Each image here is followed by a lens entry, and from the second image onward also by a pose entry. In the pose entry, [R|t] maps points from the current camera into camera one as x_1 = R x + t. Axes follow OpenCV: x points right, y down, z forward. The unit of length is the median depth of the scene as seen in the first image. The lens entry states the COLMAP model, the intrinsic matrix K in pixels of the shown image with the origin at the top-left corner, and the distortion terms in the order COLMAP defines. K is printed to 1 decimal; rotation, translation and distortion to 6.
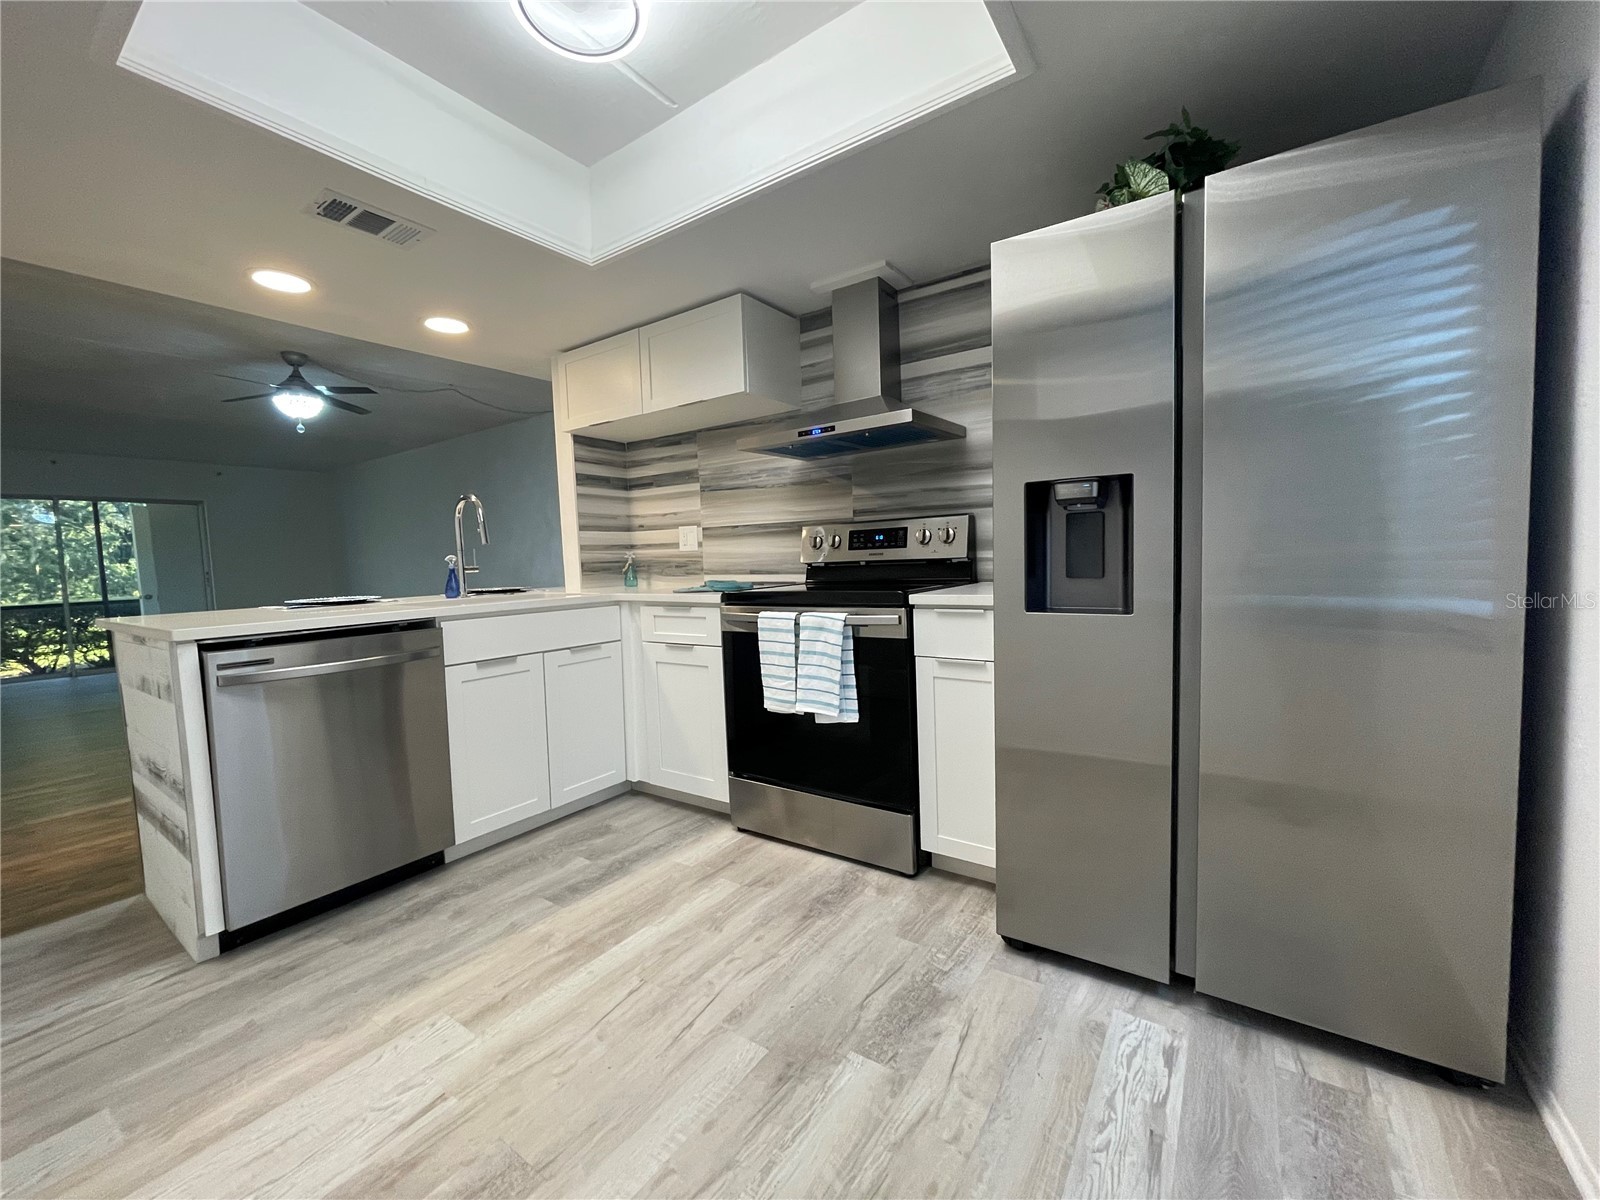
lens RADIAL K [[644.7, 0, 794.1], [0, 644.7, 597.6], [0, 0, 1]] dist [-0.002207, 0.000386]
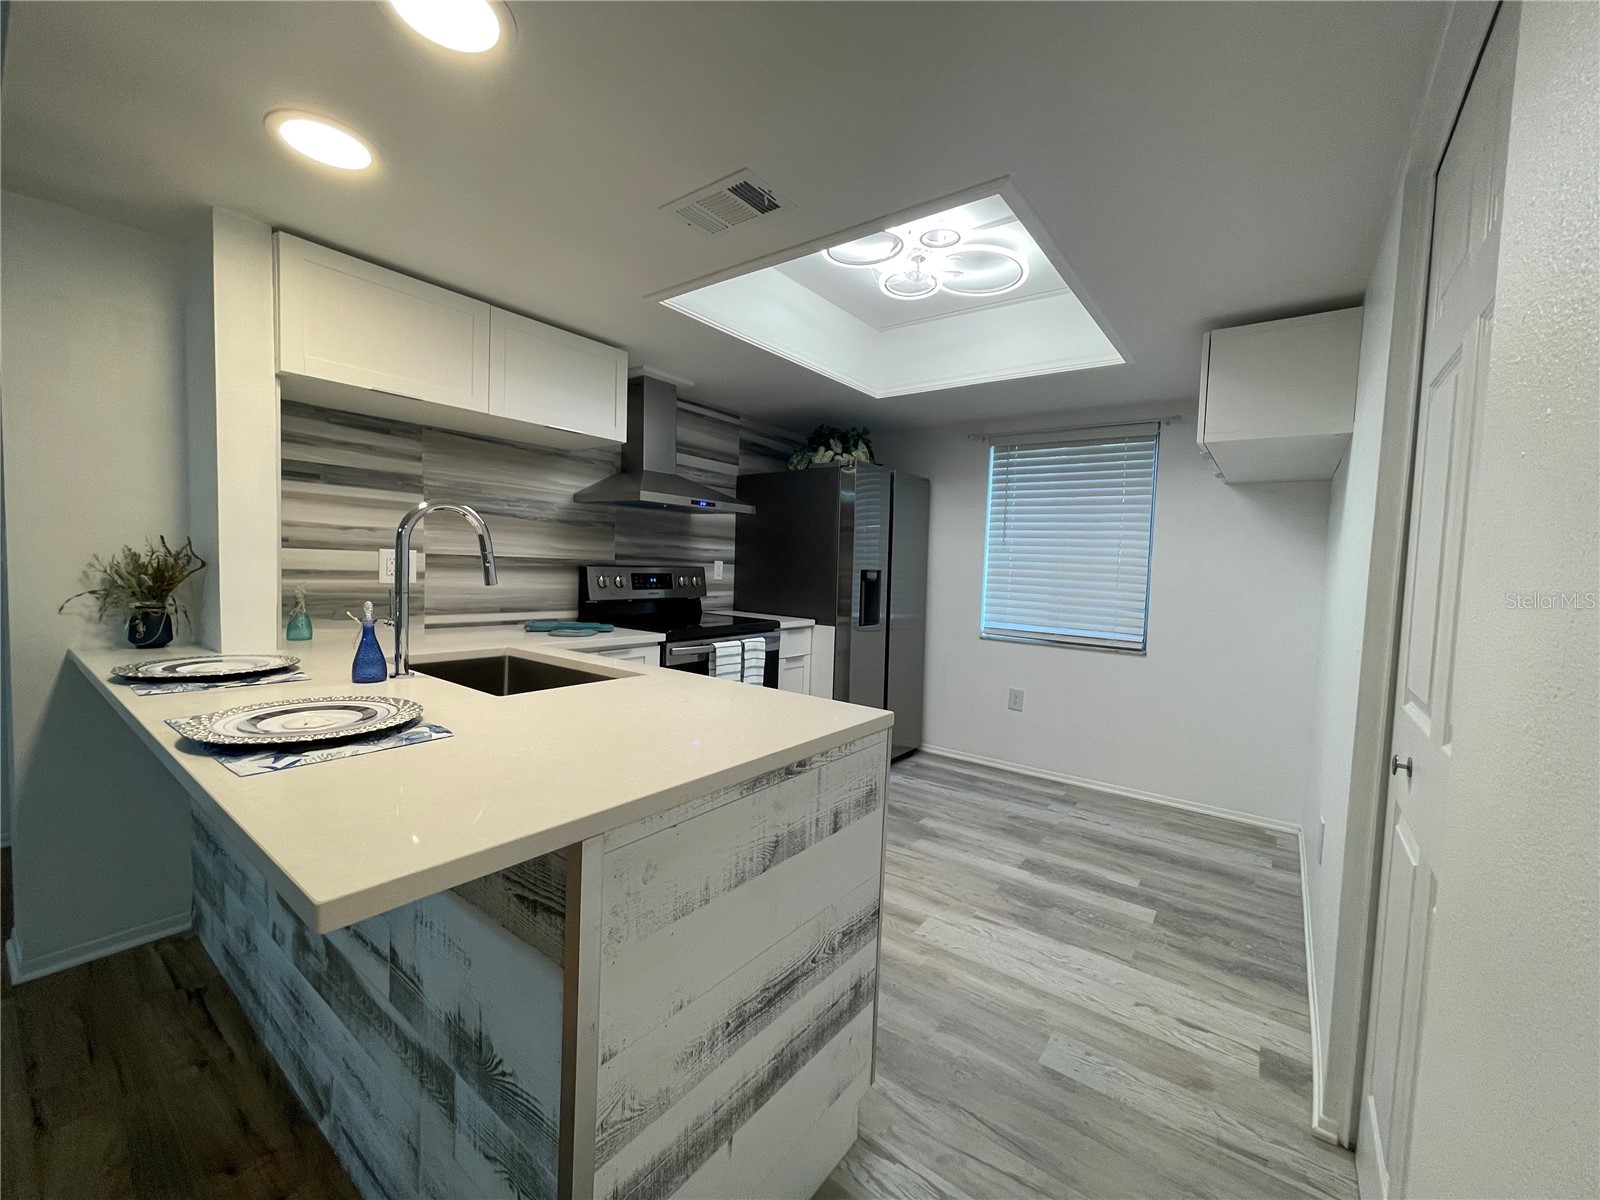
lens RADIAL K [[644.7, 0, 794.1], [0, 644.7, 597.6], [0, 0, 1]] dist [-0.002207, 0.000386]
pose [[0.040418, -0.016157, 0.999052, -1.191867], [0.026915, 0.999524, 0.015075, -0.075372], [-0.998820, 0.026280, 0.040833, 0.717005]]
